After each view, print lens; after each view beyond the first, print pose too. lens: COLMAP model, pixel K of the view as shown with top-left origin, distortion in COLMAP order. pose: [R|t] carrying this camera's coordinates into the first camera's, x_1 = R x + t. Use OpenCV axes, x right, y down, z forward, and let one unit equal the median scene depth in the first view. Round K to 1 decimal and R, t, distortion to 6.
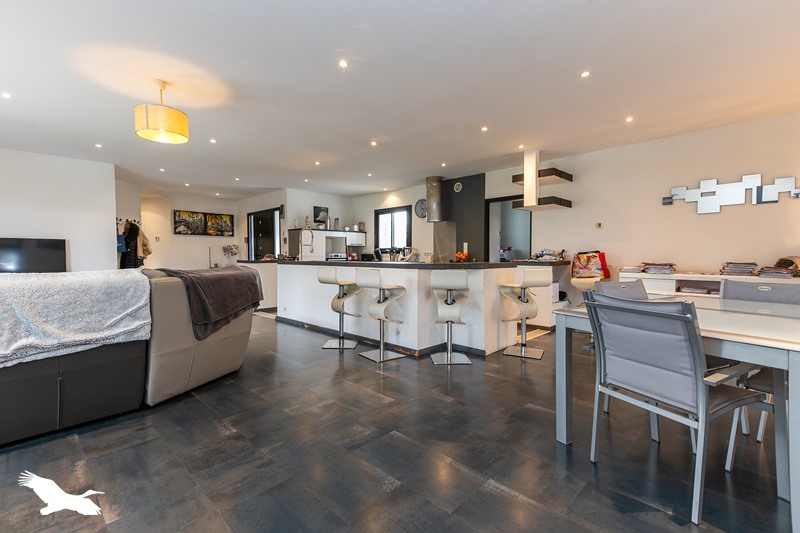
lens RADIAL K [[346.5, 0, 402.4], [0, 346.5, 262.9], [0, 0, 1]] dist [0.002923, 0.000042]
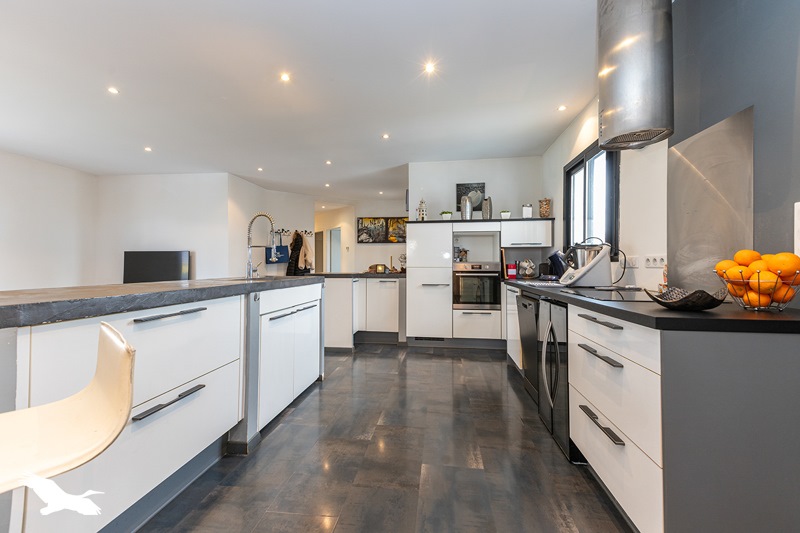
lens RADIAL K [[346.5, 0, 393.5], [0, 346.5, 264.8], [0, 0, 1]] dist [0.002923, 0.000042]
pose [[0.603975, -0.002413, -0.796999, 0.143163], [-0.017642, 0.999710, -0.016396, -0.011292], [0.796808, 0.023963, 0.603758, 0.513598]]
